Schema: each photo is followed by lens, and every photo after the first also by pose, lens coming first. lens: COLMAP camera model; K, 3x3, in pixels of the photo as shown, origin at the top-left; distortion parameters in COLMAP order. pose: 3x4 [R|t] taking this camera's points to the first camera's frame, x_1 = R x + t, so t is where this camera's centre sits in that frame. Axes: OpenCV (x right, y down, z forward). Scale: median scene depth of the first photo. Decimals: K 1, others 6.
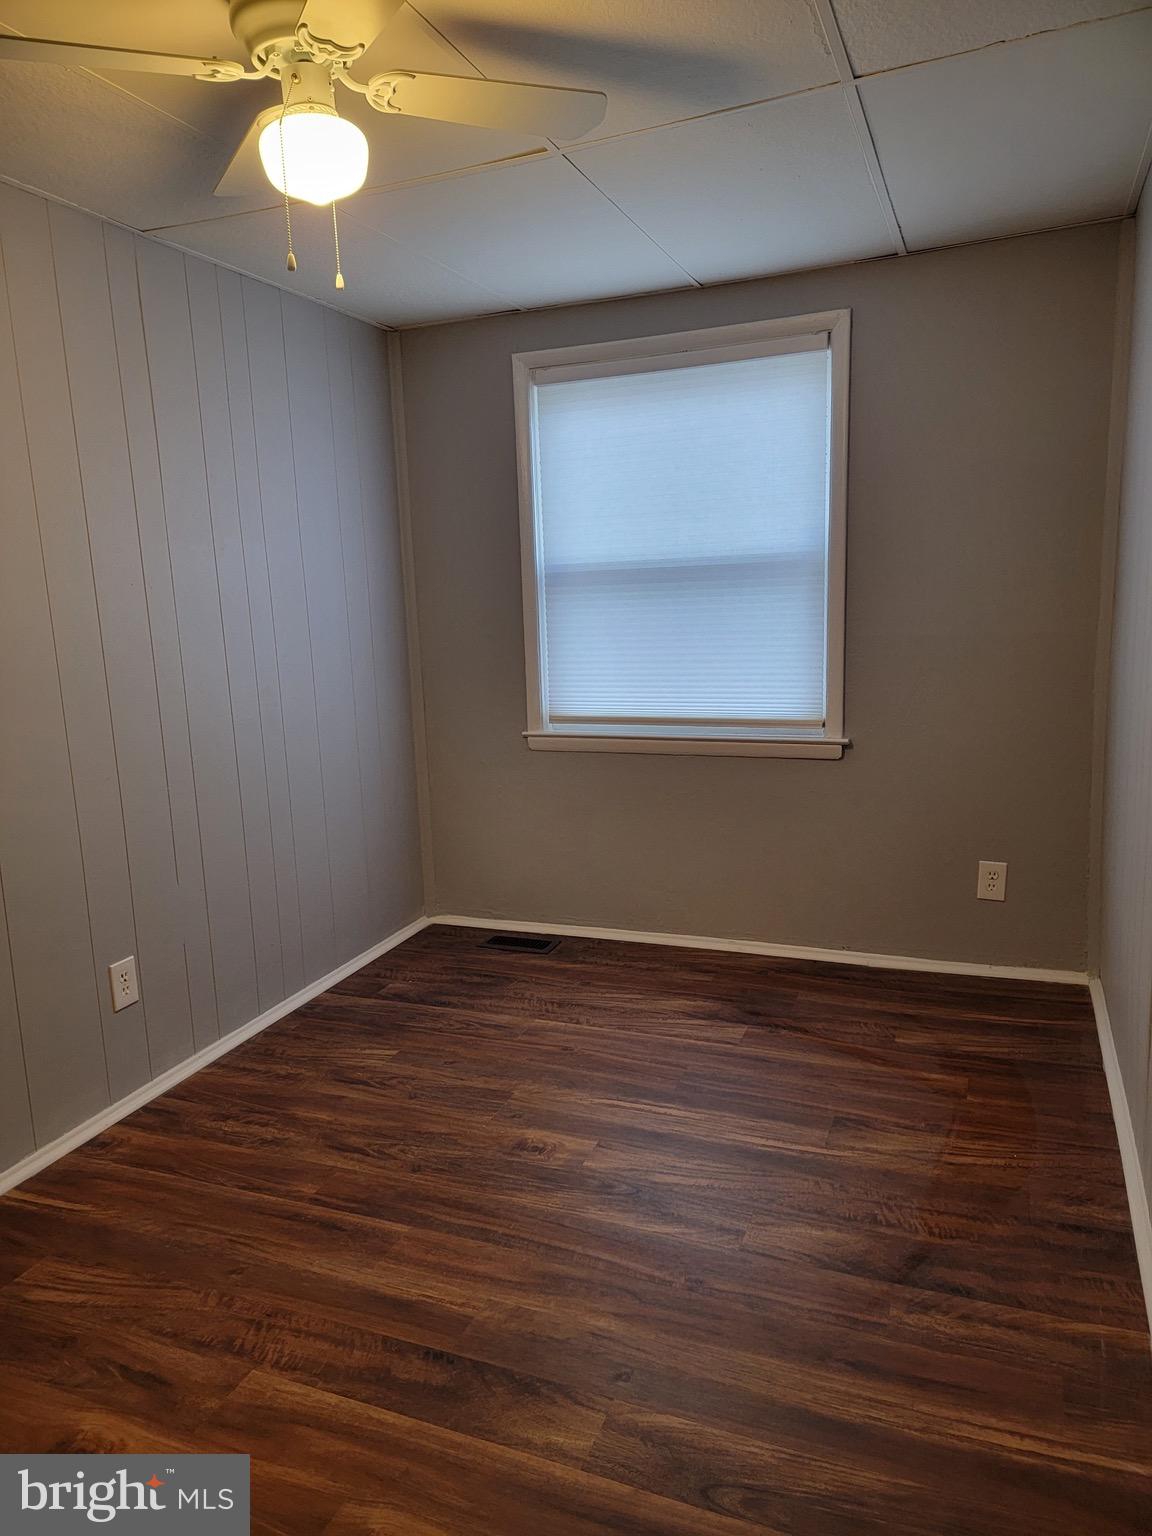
lens RADIAL K [[1055.0, 0, 569.8], [0, 1055.0, 759.7], [0, 0, 1]] dist [0.094494, -0.092217]
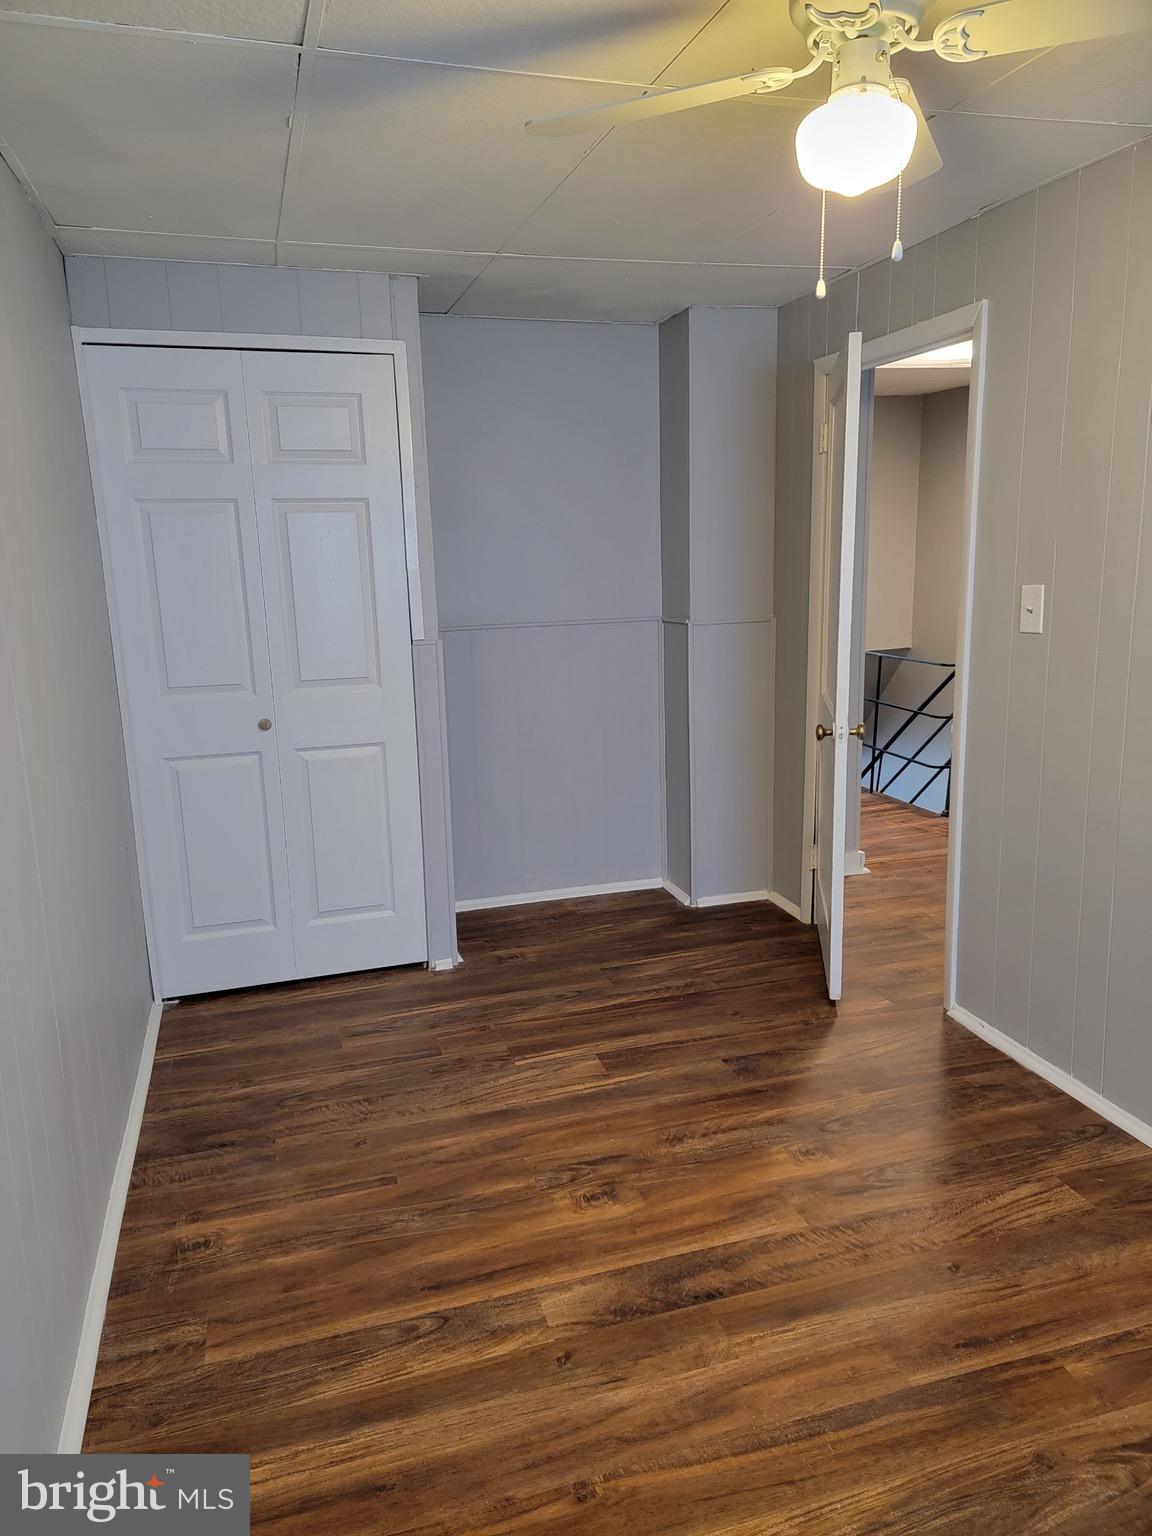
lens RADIAL K [[1055.0, 0, 569.8], [0, 1055.0, 759.7], [0, 0, 1]] dist [0.094494, -0.092217]
pose [[-0.778078, 0.185358, -0.600198, 0.583344], [-0.037359, 0.940128, 0.338769, -0.362547], [0.627056, 0.286011, -0.724568, 1.616165]]
